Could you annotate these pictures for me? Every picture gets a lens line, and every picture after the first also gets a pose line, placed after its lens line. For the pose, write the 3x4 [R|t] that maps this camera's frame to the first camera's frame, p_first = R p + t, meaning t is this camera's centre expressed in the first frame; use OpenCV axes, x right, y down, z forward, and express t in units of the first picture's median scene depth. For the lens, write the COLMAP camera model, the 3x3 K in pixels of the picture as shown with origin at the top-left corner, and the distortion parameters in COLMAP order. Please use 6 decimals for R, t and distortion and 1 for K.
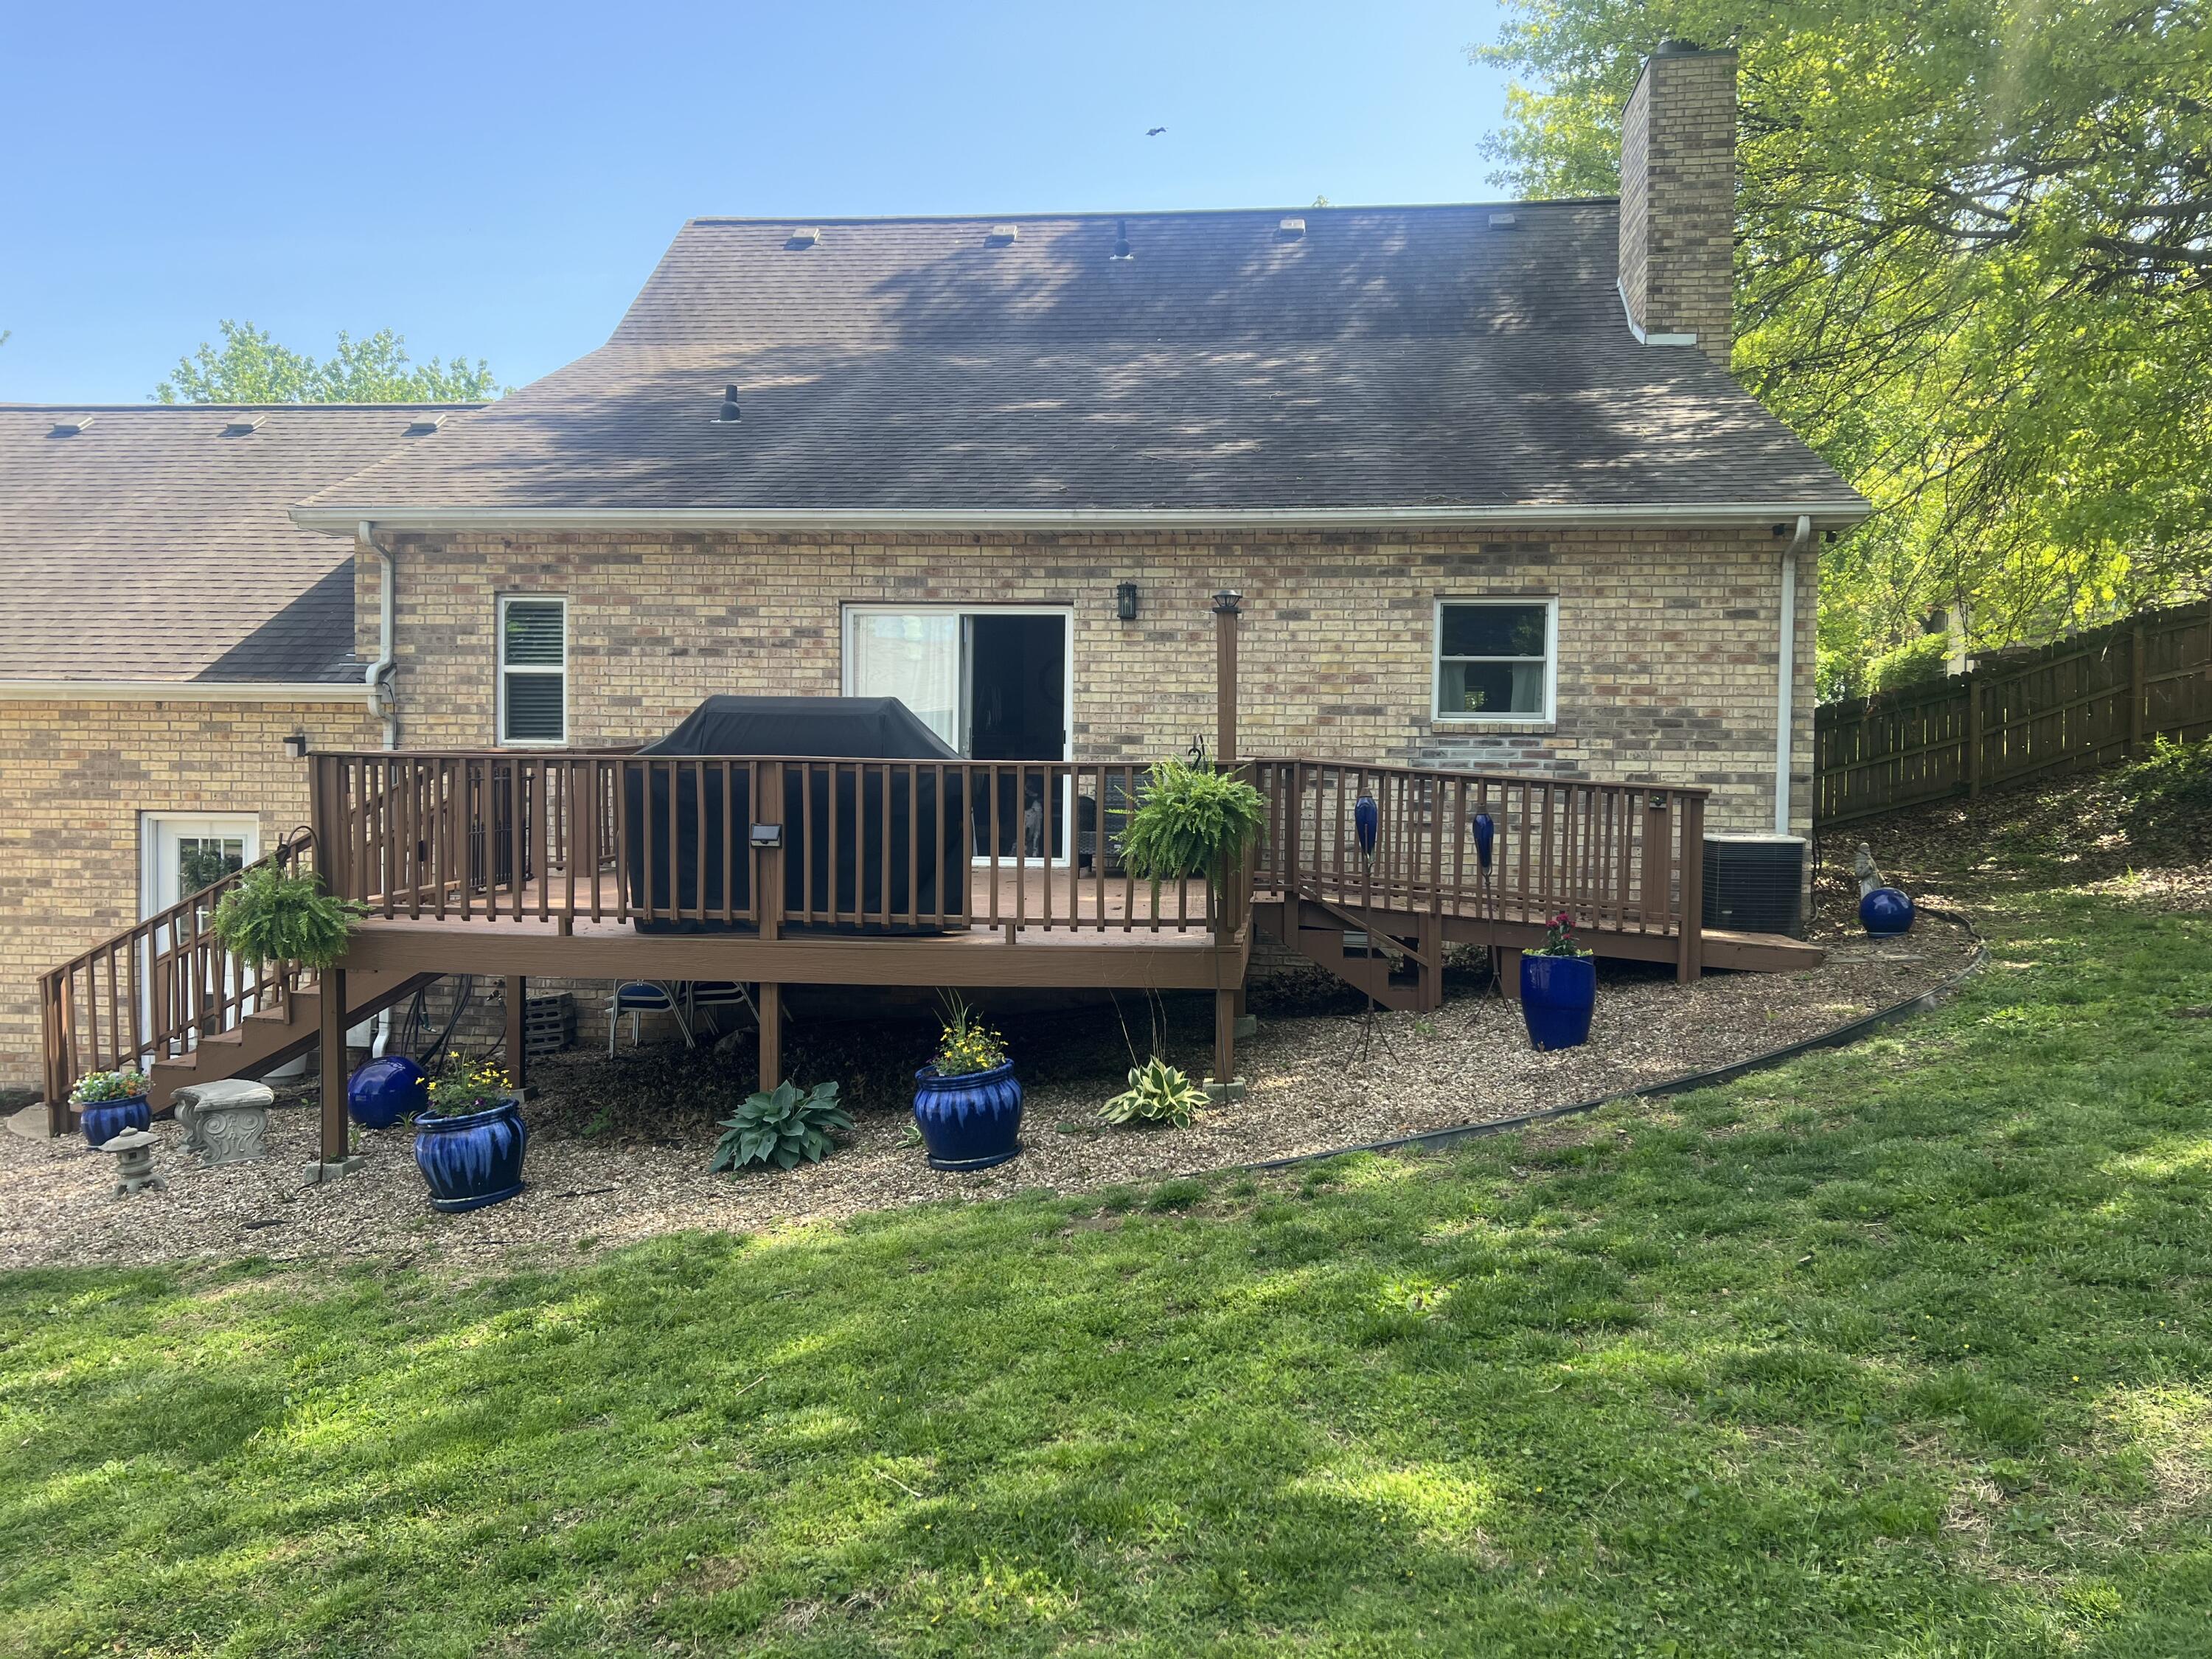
lens RADIAL K [[1675.5, 0, 1112.6], [0, 1675.5, 839.6], [0, 0, 1]] dist [0.083193, -0.026012]
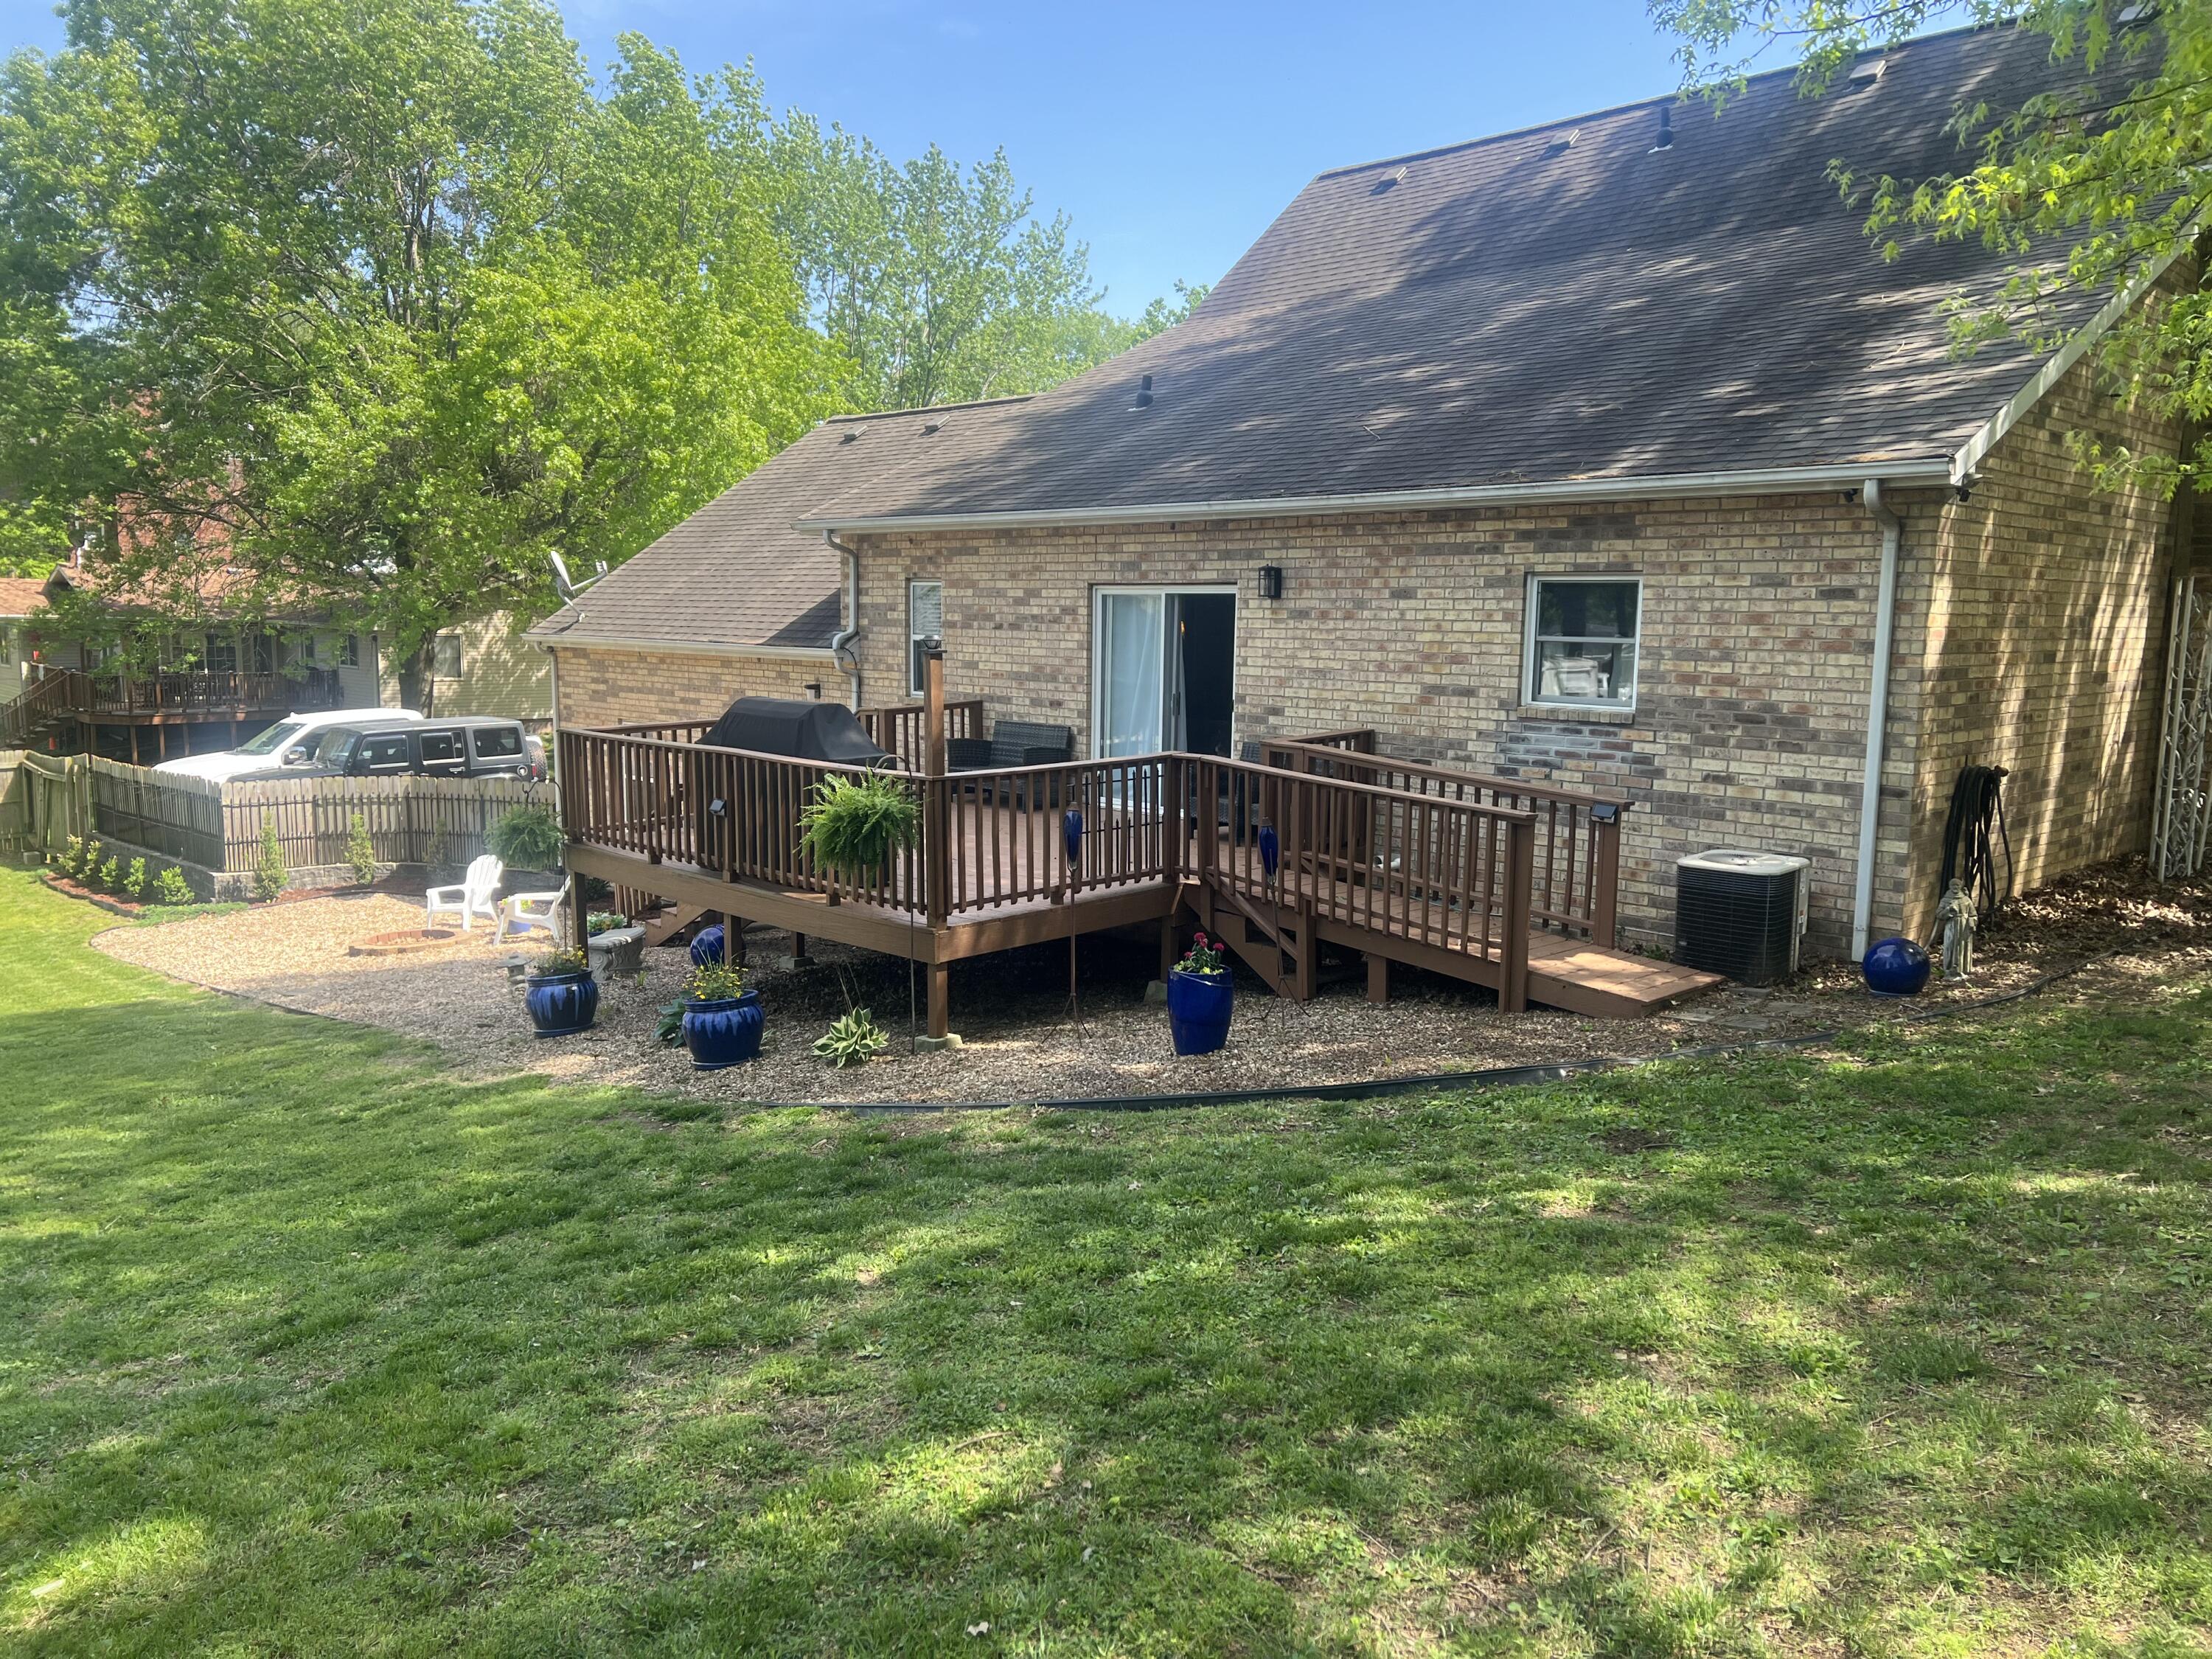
lens RADIAL K [[1675.5, 0, 1099.0], [0, 1675.5, 828.0], [0, 0, 1]] dist [0.083193, -0.026012]
pose [[0.752269, 0.083193, -0.653583, 0.646267], [-0.023884, 0.994787, 0.099135, -0.090534], [0.658423, -0.058966, 0.750334, 0.115940]]
